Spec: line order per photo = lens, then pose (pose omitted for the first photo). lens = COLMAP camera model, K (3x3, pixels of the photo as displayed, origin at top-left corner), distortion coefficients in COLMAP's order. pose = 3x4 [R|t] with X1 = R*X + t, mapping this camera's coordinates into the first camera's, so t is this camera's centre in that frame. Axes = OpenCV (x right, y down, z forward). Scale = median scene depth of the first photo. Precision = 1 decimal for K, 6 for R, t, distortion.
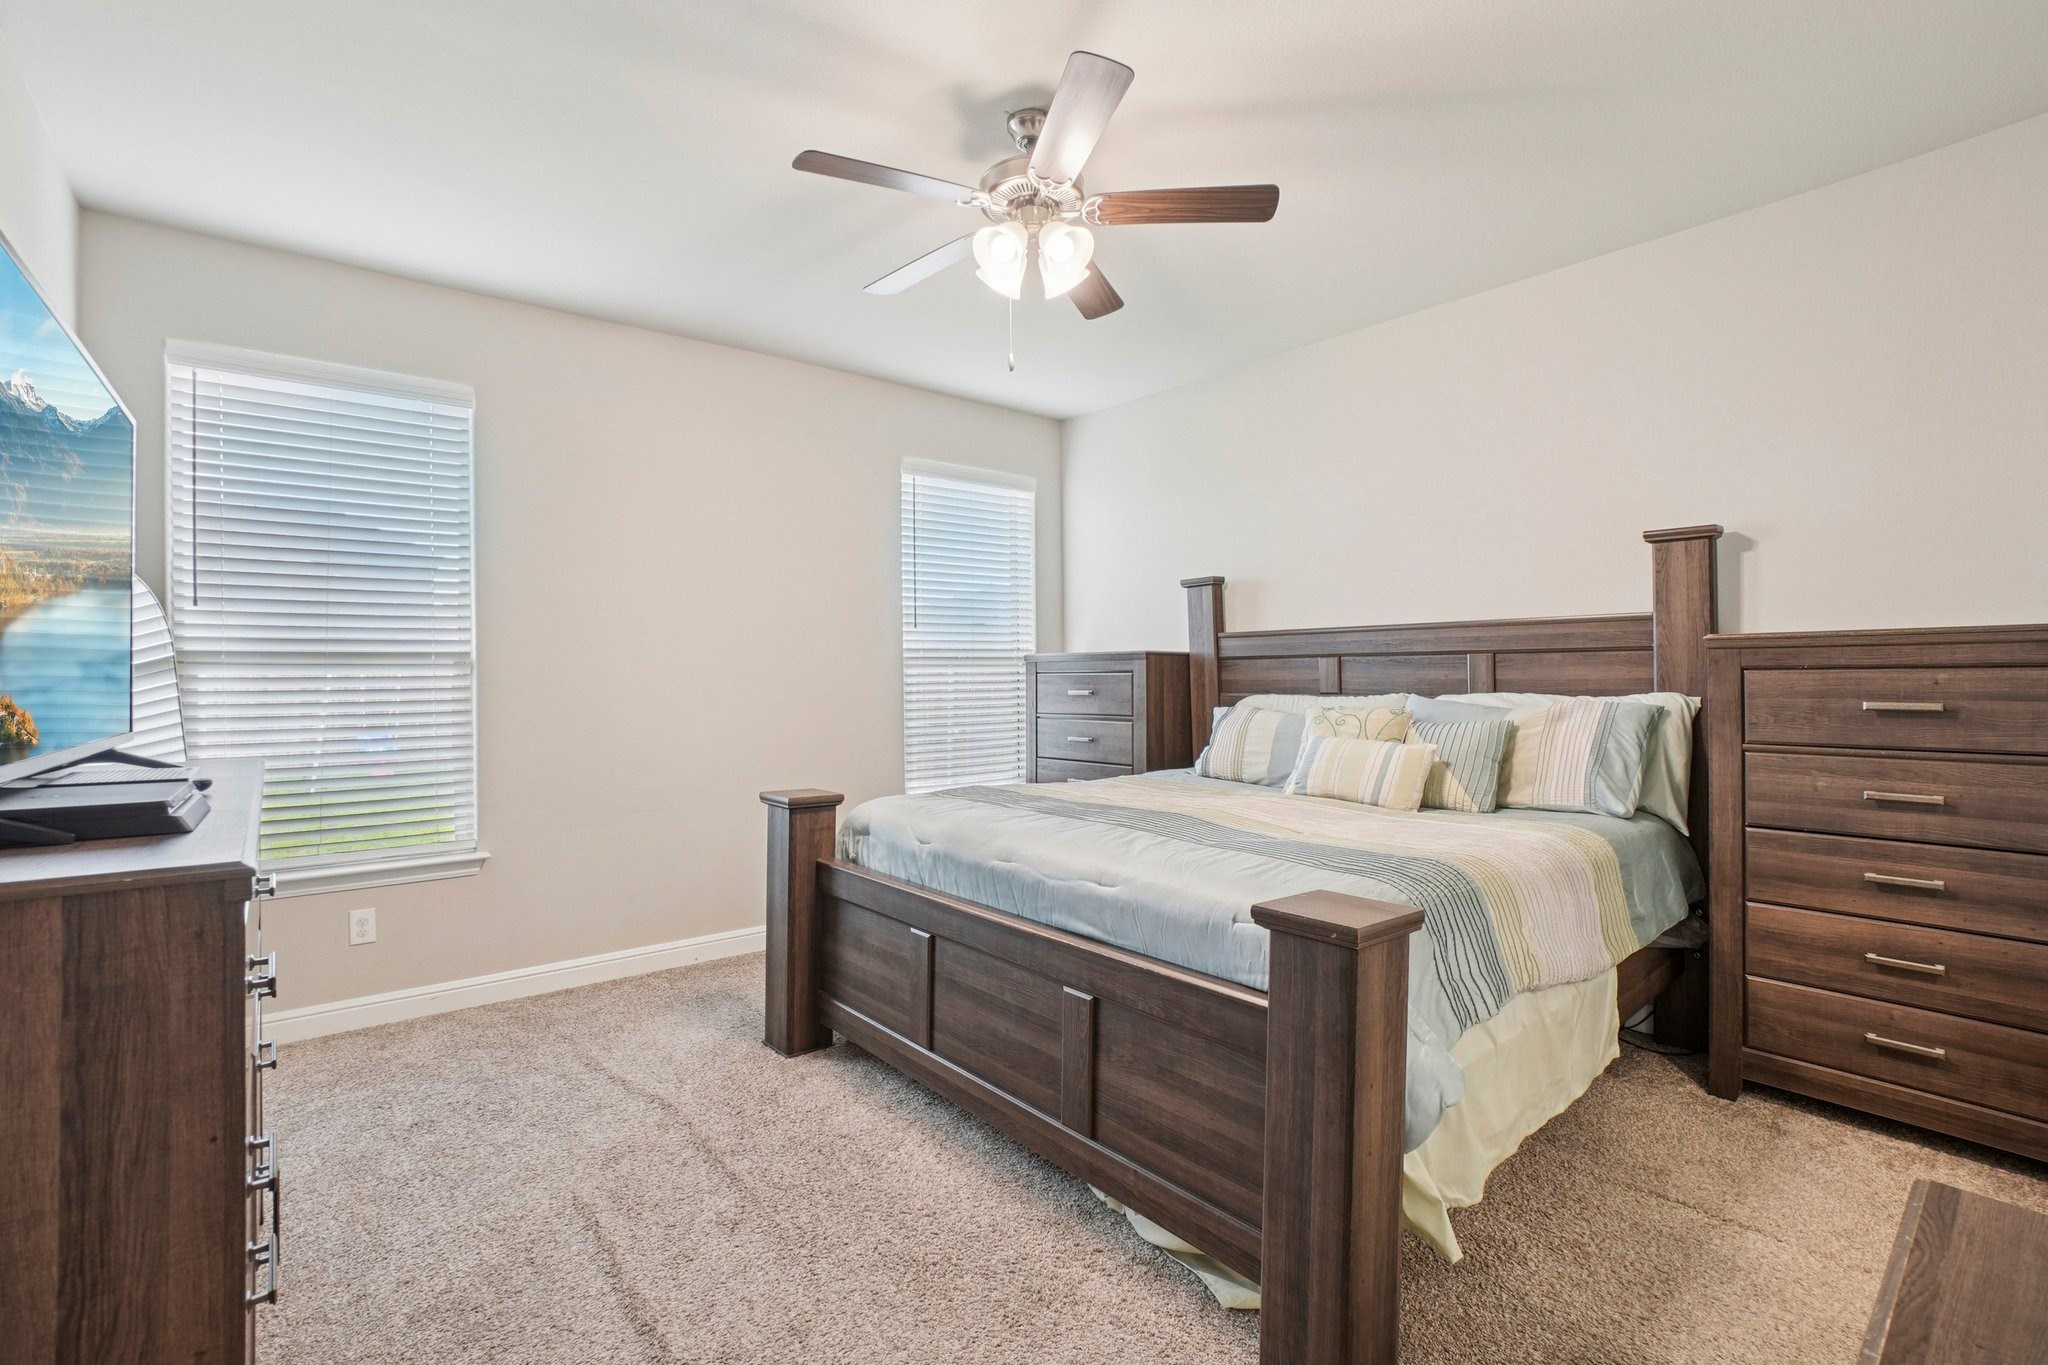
lens RADIAL K [[903.2, 0, 1014.4], [0, 903.2, 687.3], [0, 0, 1]] dist [-0.053737, 0.016841]
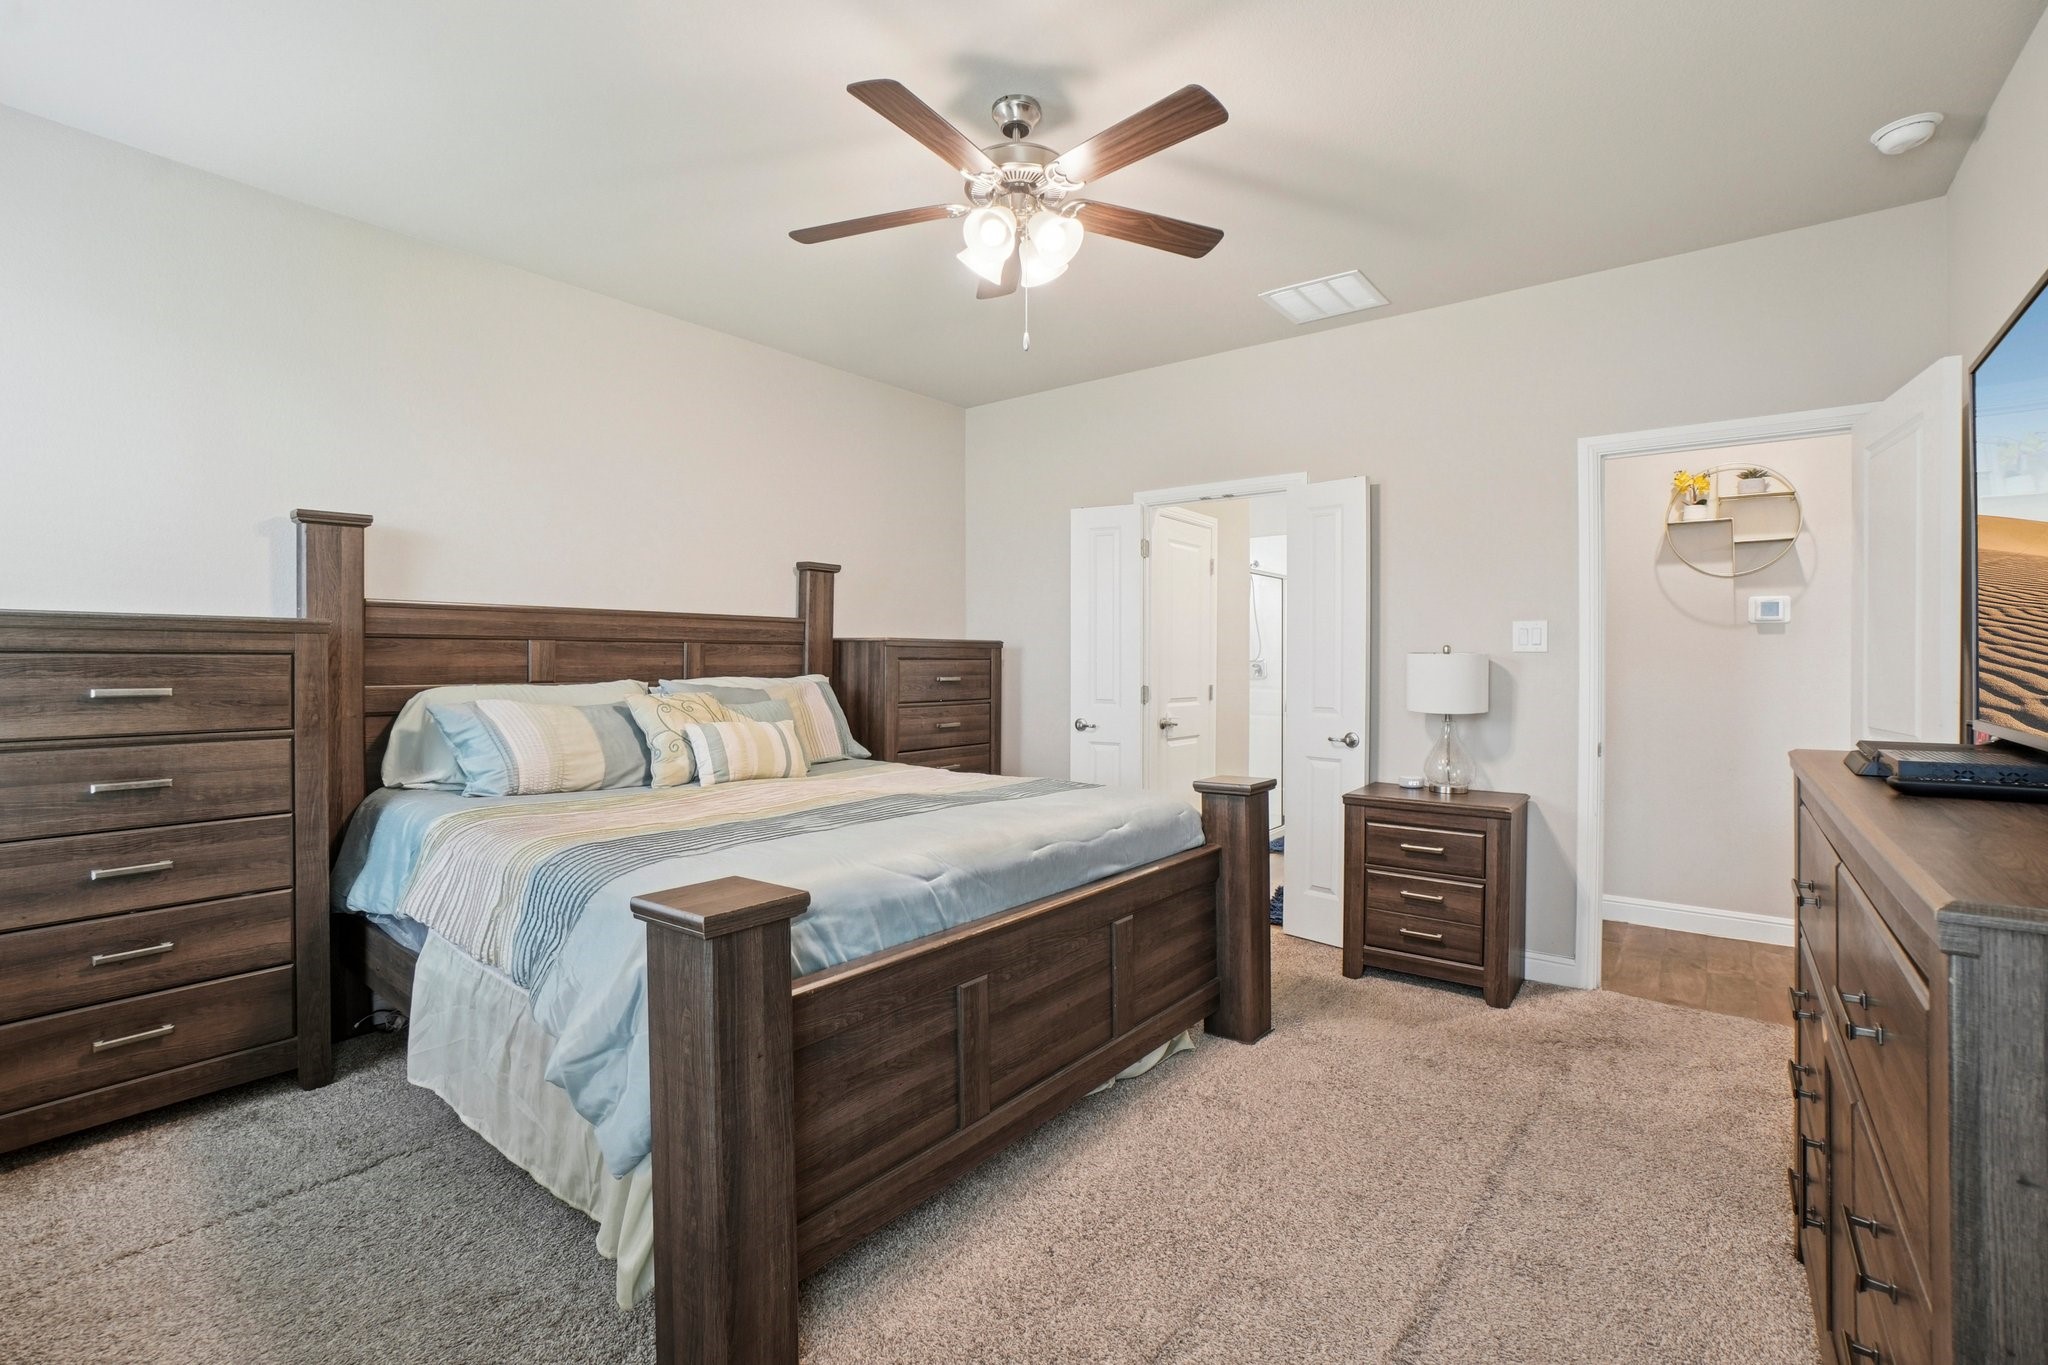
lens RADIAL K [[903.2, 0, 1017.8], [0, 903.2, 660.3], [0, 0, 1]] dist [-0.053737, 0.016841]
pose [[-0.195893, 0.006343, 0.980605, -0.758645], [0.010685, 0.999934, -0.004334, -0.007222], [-0.980567, 0.009629, -0.195948, 0.942575]]
